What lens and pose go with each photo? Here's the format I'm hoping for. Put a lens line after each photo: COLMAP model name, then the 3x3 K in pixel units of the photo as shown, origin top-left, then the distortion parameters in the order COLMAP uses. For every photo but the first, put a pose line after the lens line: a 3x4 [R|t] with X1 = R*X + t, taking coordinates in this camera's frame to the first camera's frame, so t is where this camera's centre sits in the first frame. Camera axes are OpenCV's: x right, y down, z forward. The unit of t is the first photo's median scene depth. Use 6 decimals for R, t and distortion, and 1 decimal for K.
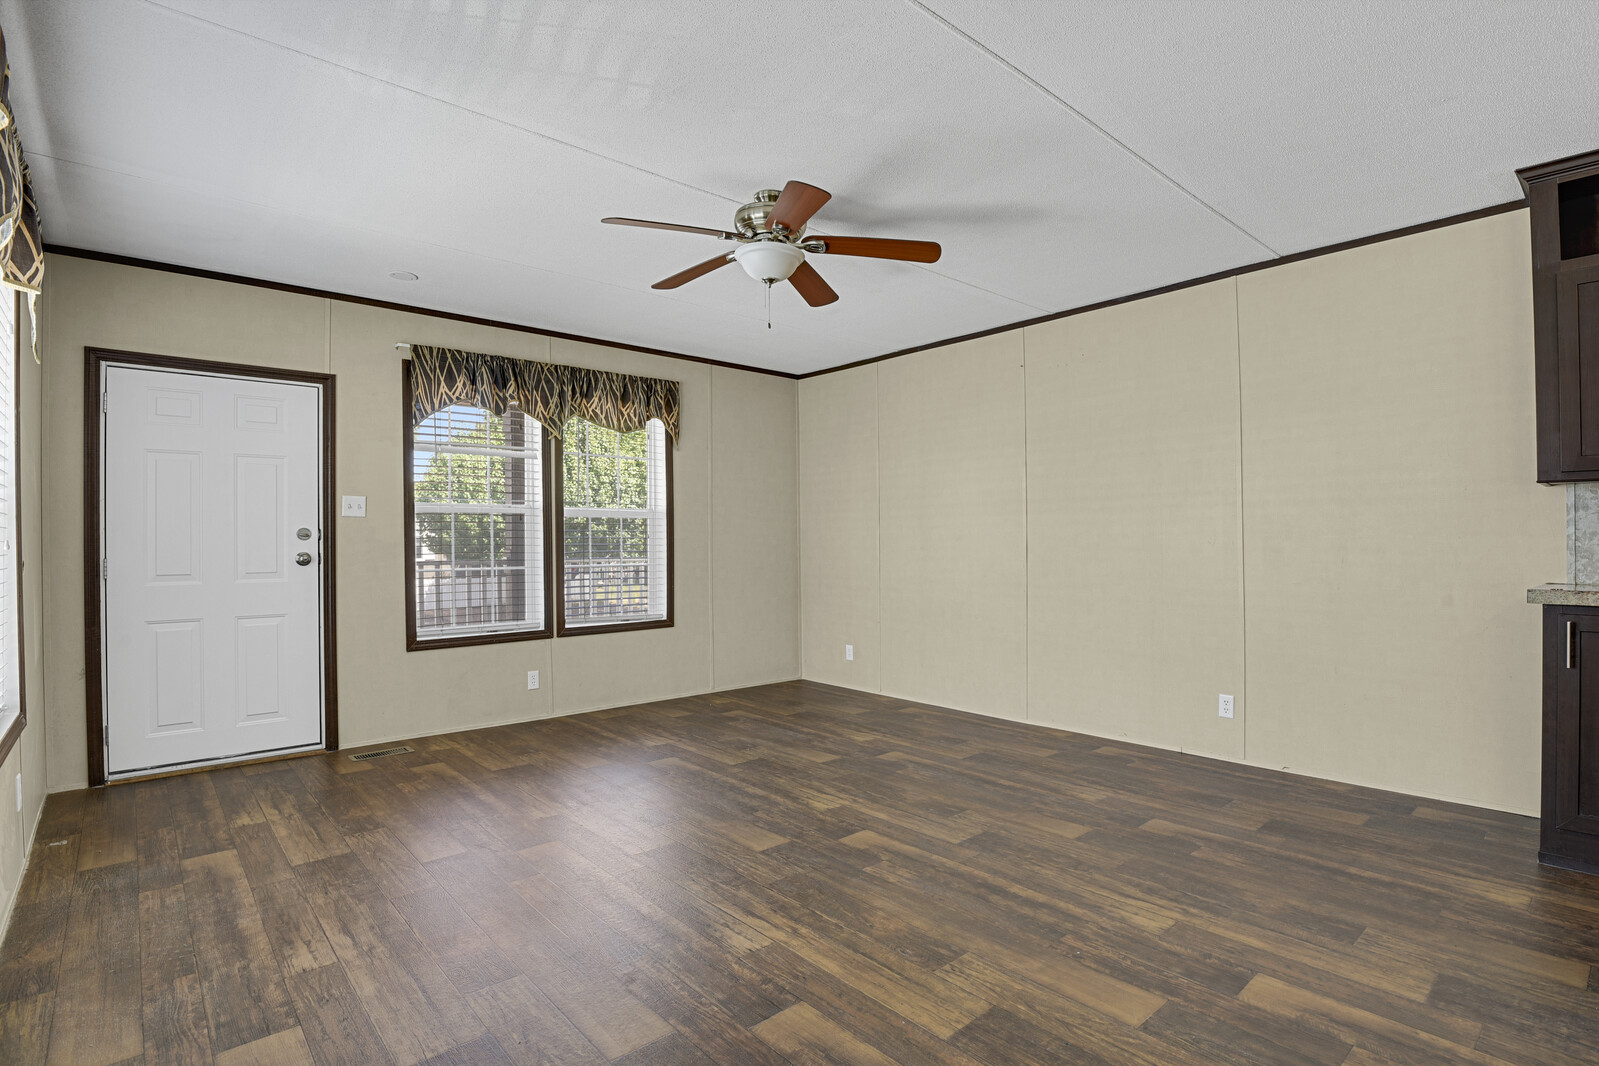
lens RADIAL K [[782.0, 0, 800.5], [0, 782.0, 548.7], [0, 0, 1]] dist [-0.030681, -0.001603]
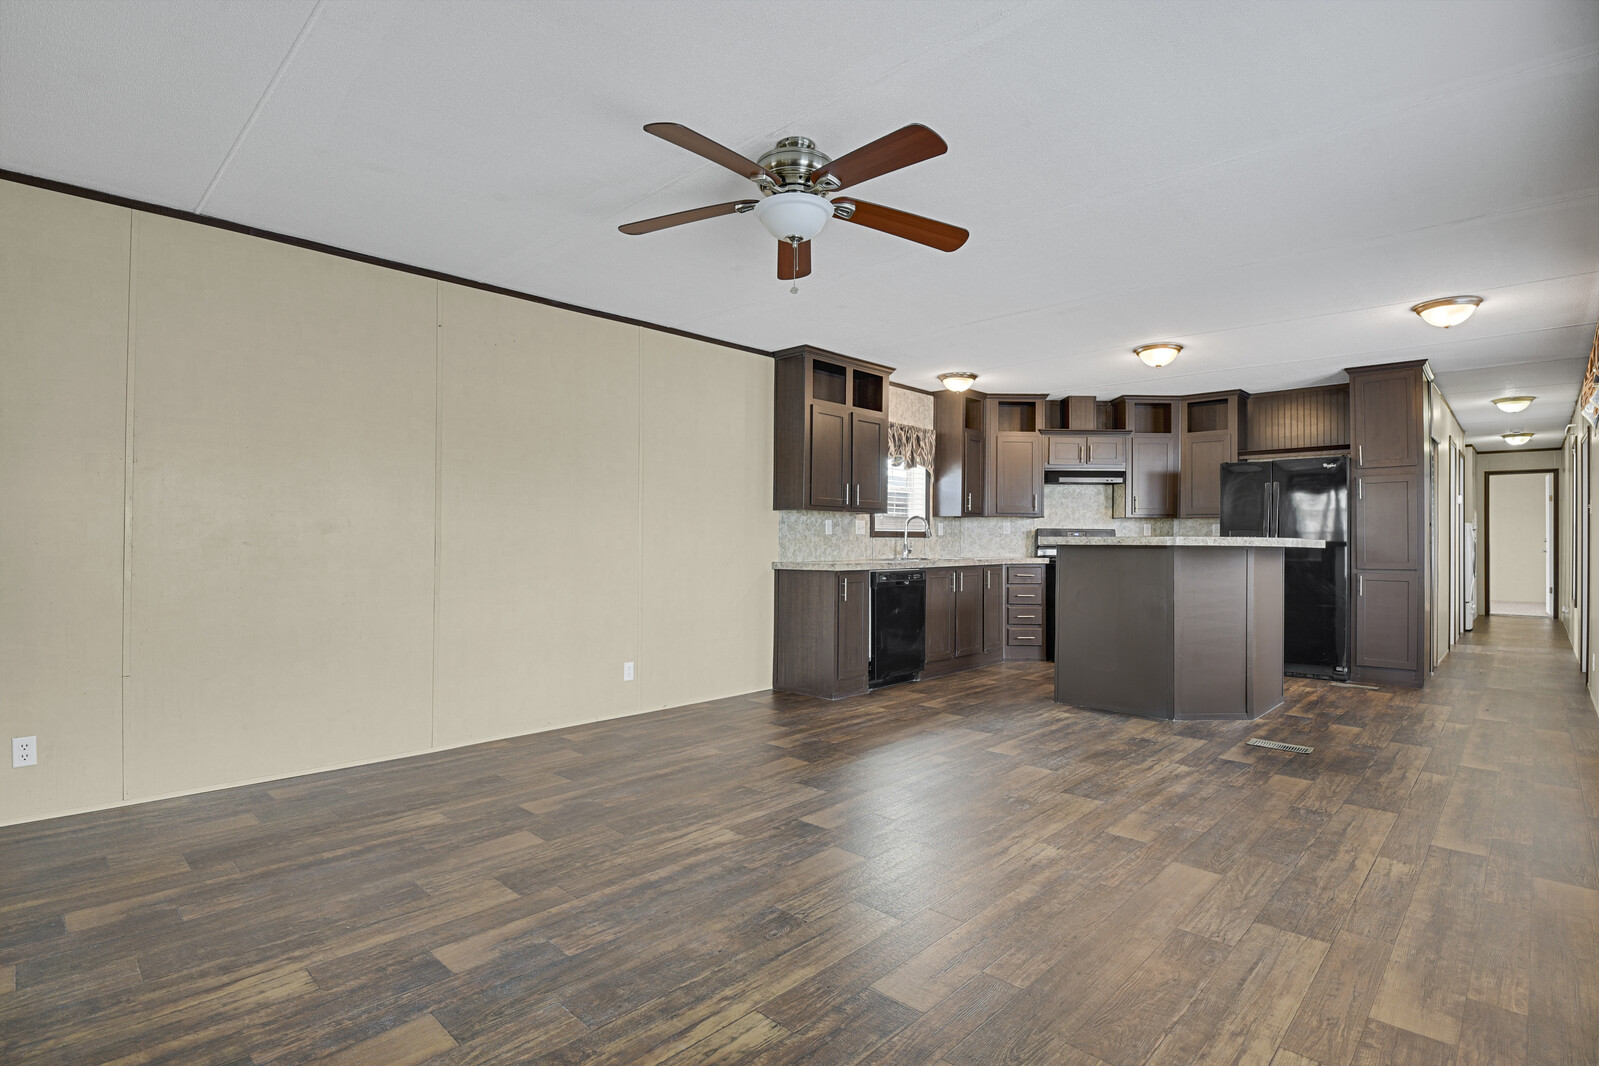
lens RADIAL K [[809.8, 0, 799.5], [0, 809.8, 533.0], [0, 0, 1]] dist [-0.029038, -0.000138]
pose [[-0.102952, 0.011393, 0.994621, -0.814755], [0.000188, 0.999935, -0.011435, -0.000904], [-0.994686, -0.000990, -0.102948, 0.931216]]
